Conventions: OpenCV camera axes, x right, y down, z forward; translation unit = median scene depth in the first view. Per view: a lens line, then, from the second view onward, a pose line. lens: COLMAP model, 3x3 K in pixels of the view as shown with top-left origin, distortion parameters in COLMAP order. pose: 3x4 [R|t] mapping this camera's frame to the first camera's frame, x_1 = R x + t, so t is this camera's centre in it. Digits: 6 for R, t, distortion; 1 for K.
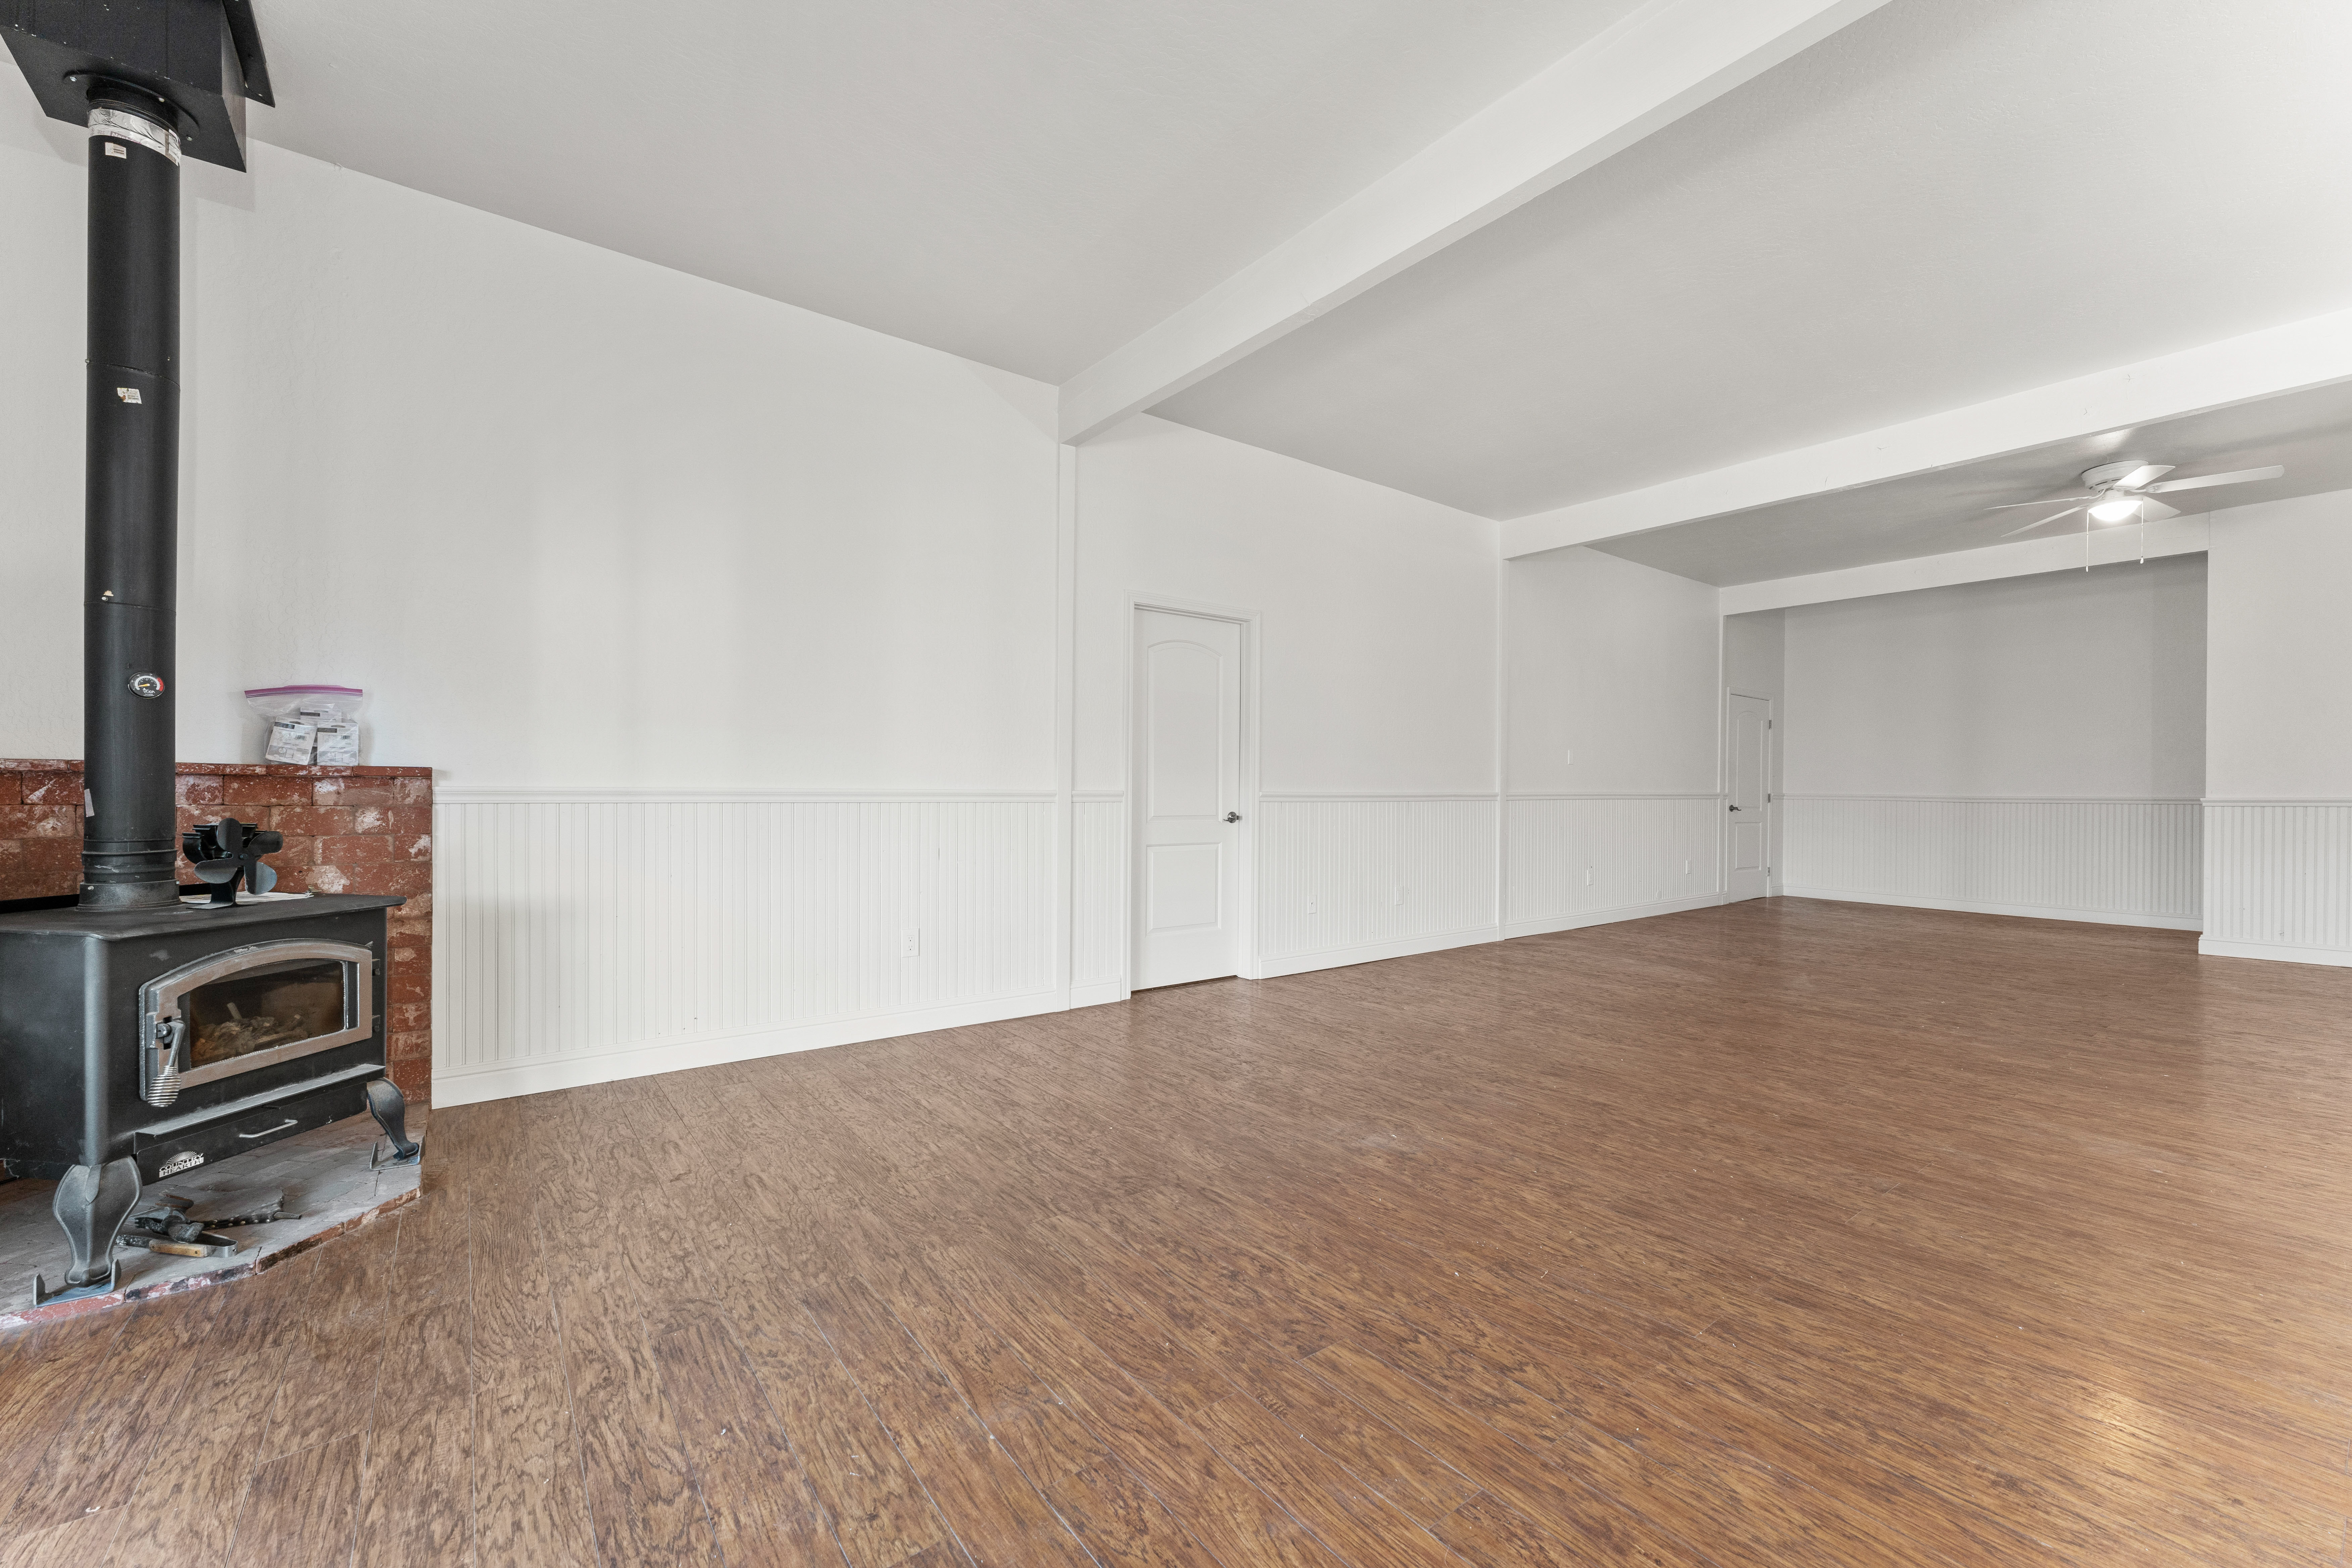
lens RADIAL K [[936.1, 0, 1185.8], [0, 936.1, 797.5], [0, 0, 1]] dist [0.004955, -0.001104]
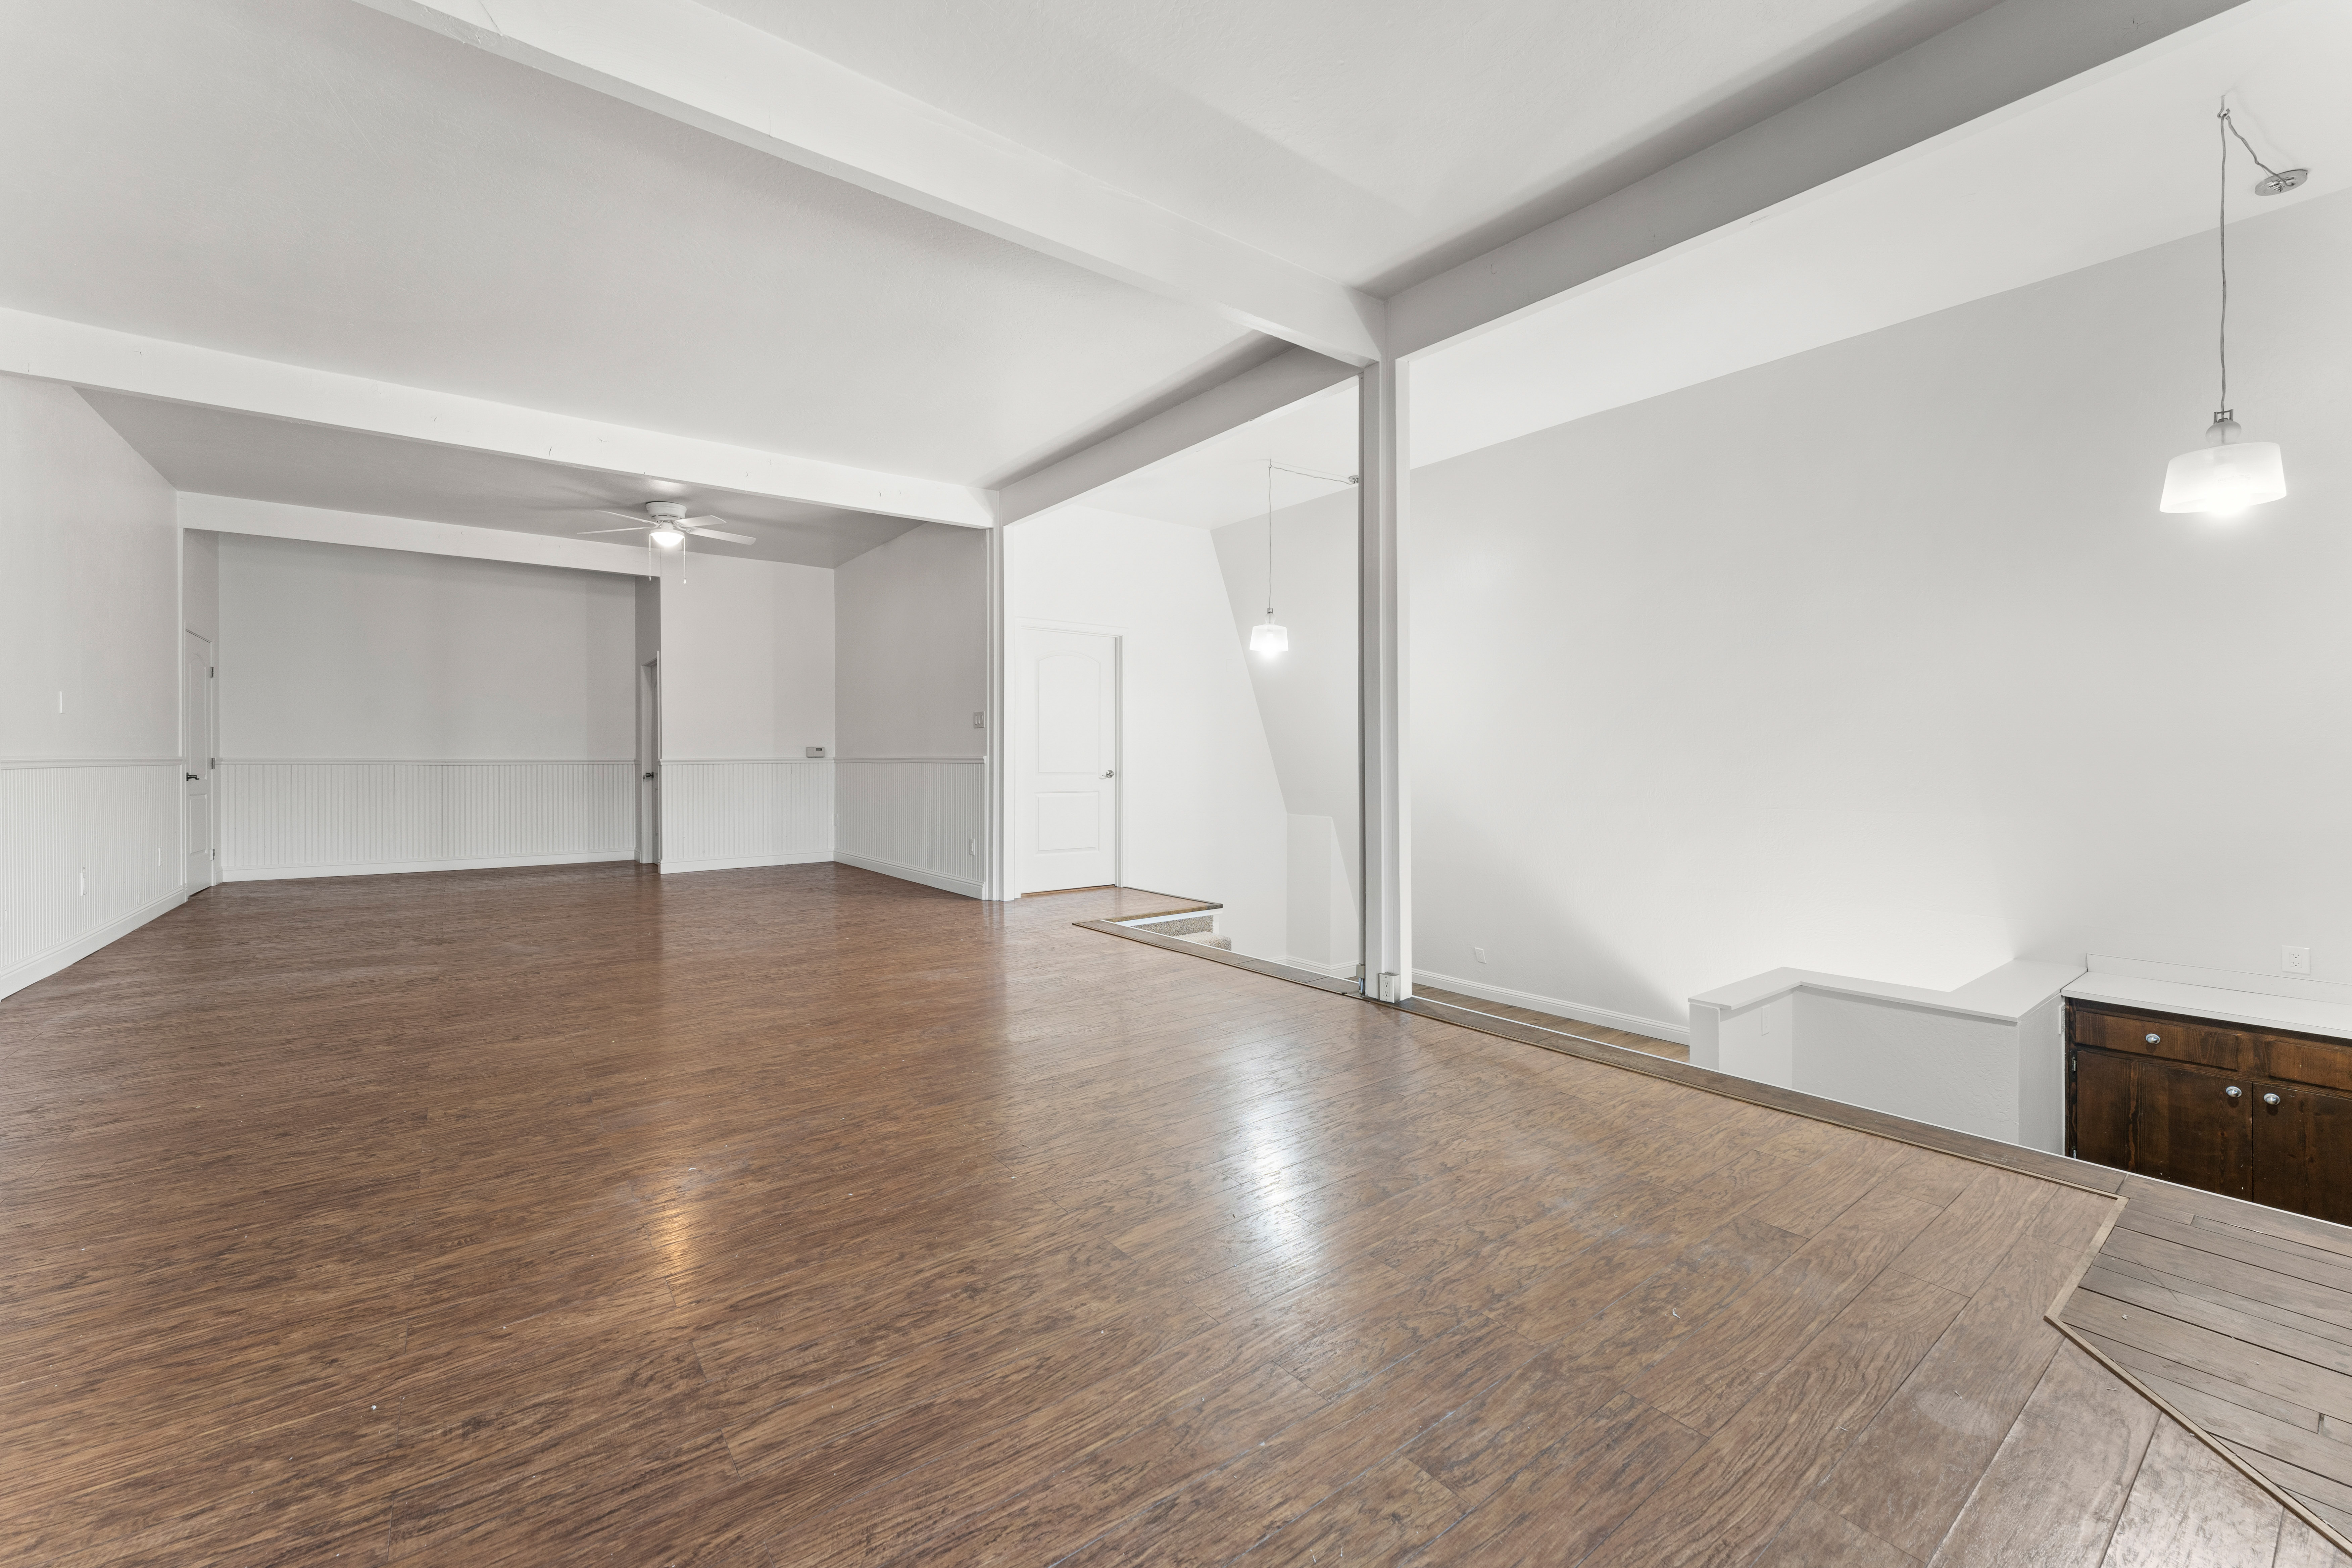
lens RADIAL K [[936.1, 0, 1172.5], [0, 936.1, 741.8], [0, 0, 1]] dist [0.004955, -0.001104]
pose [[0.014698, 0.012793, 0.999810, -0.660766], [0.009307, 0.999873, -0.012930, 0.000165], [-0.999849, 0.009495, 0.014577, 0.617882]]
